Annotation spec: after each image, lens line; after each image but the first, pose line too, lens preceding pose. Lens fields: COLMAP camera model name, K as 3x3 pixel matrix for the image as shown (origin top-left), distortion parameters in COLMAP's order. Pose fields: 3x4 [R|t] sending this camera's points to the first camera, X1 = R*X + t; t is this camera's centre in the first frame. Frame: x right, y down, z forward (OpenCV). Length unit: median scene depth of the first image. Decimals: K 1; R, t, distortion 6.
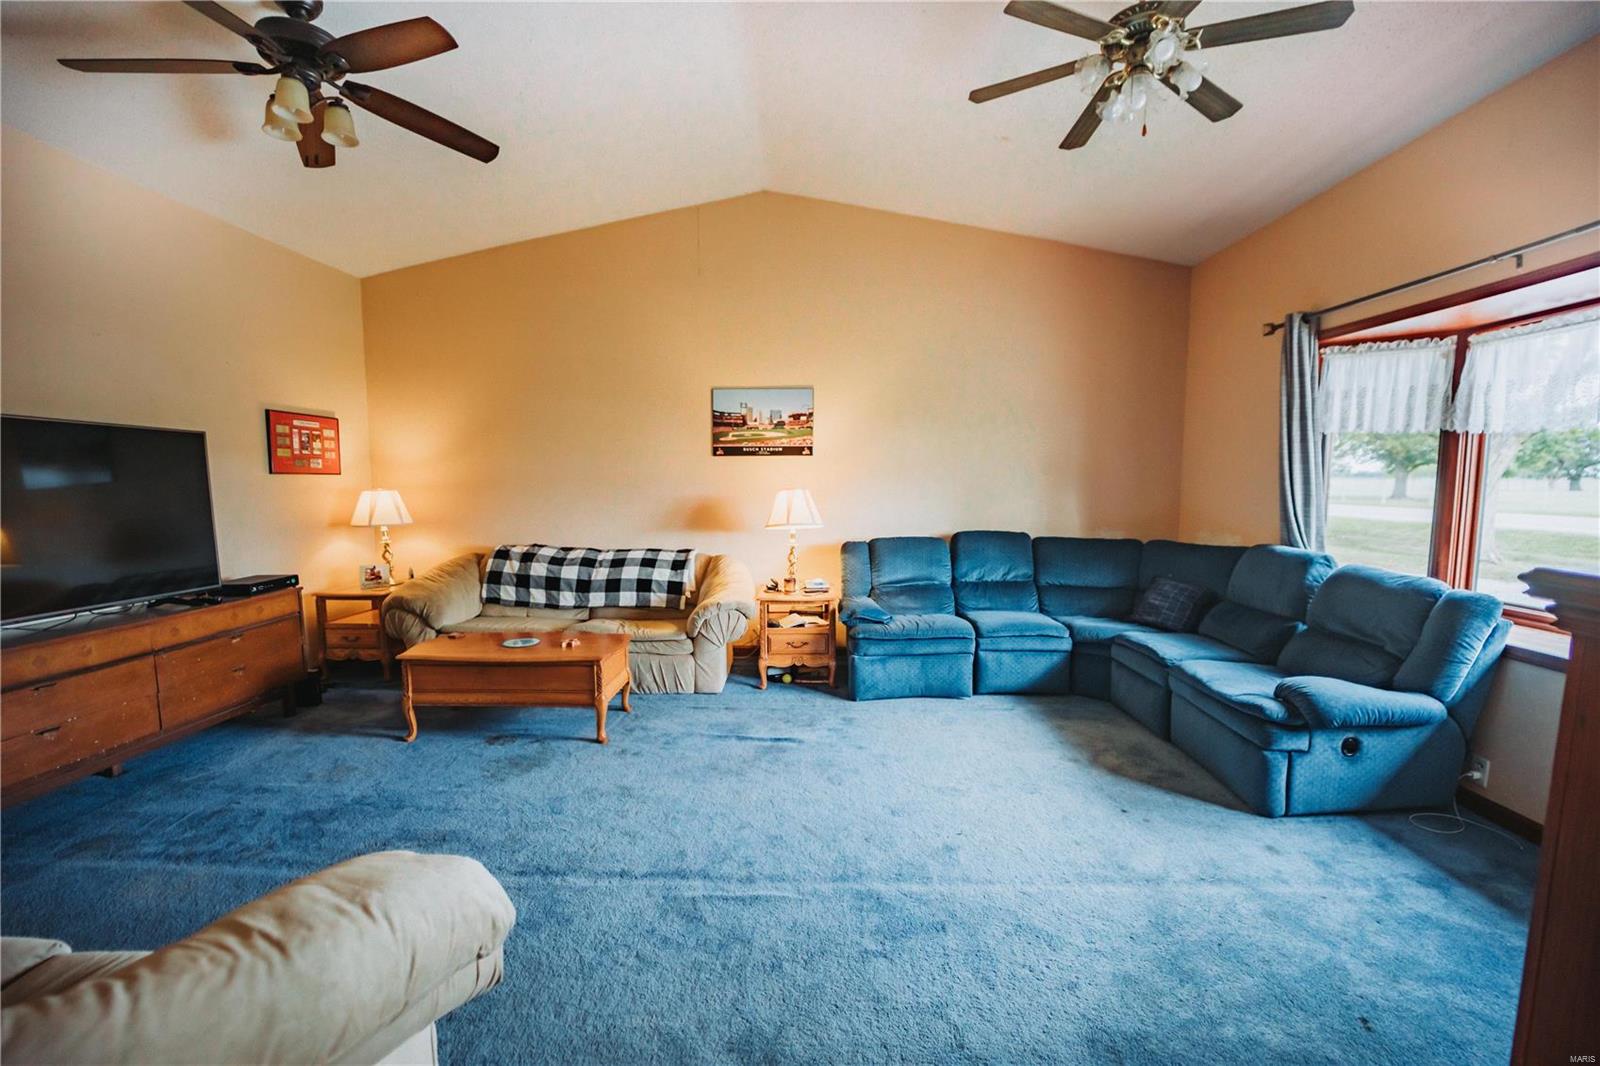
lens RADIAL K [[656.2, 0, 800.0], [0, 656.2, 533.0], [0, 0, 1]] dist [-0.018150, 0.000332]
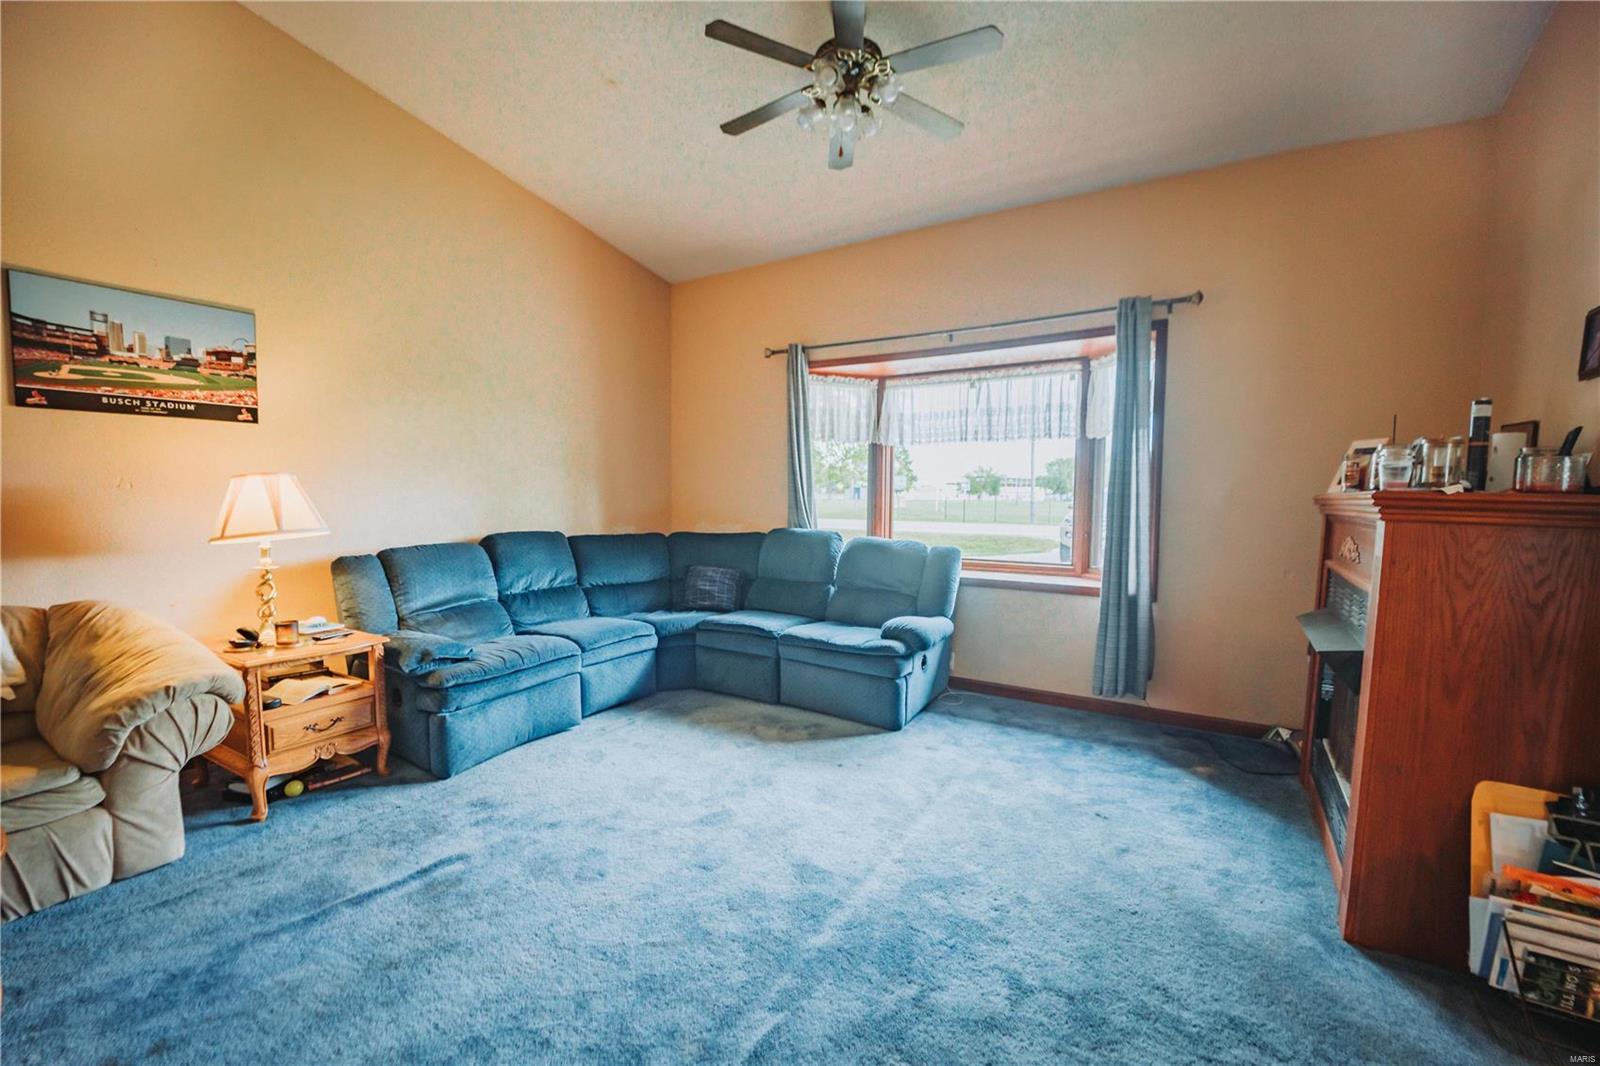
lens RADIAL K [[656.2, 0, 800.0], [0, 656.2, 533.0], [0, 0, 1]] dist [-0.018150, 0.000332]
pose [[0.506259, -0.045748, 0.861167, -0.309157], [0.062511, 0.997912, 0.016264, 0.008431], [-0.860113, 0.045599, 0.508062, 0.314020]]
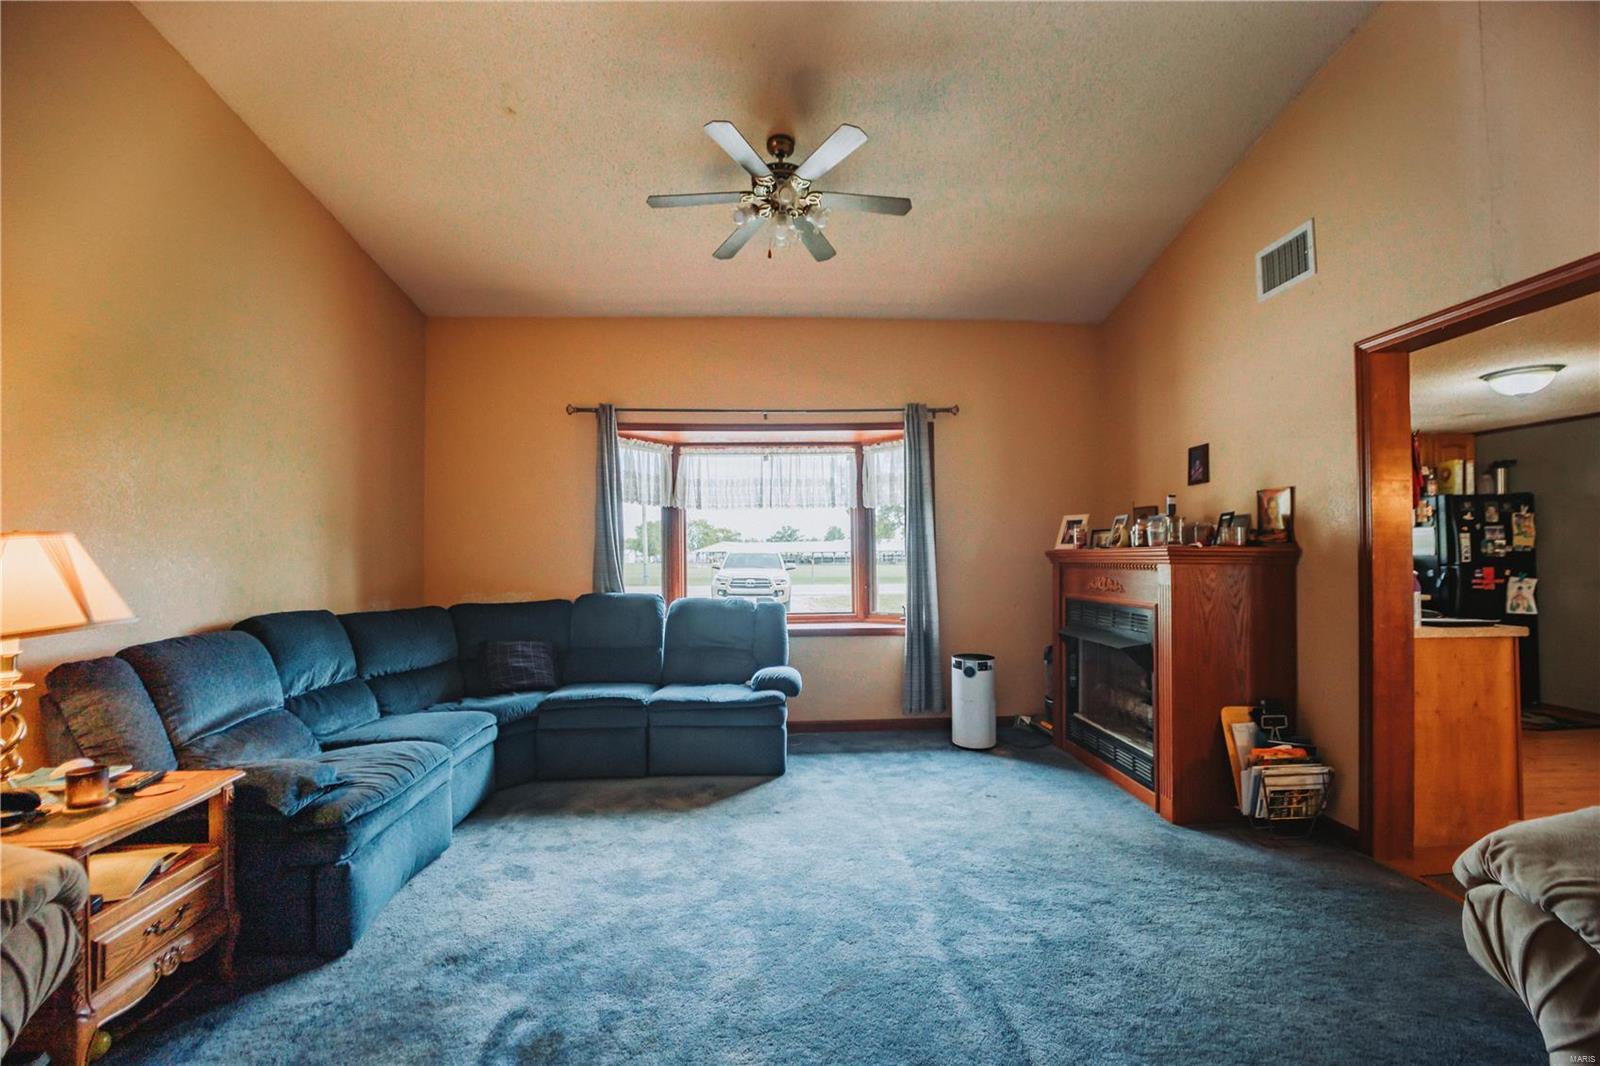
lens RADIAL K [[664.6, 0, 800.0], [0, 664.6, 533.0], [0, 0, 1]] dist [-0.018051, -0.000038]
pose [[-0.077734, 0.037829, 0.996256, -0.457033], [0.091265, 0.995354, -0.030674, -0.017950], [-0.992788, 0.088539, -0.080825, 0.663409]]
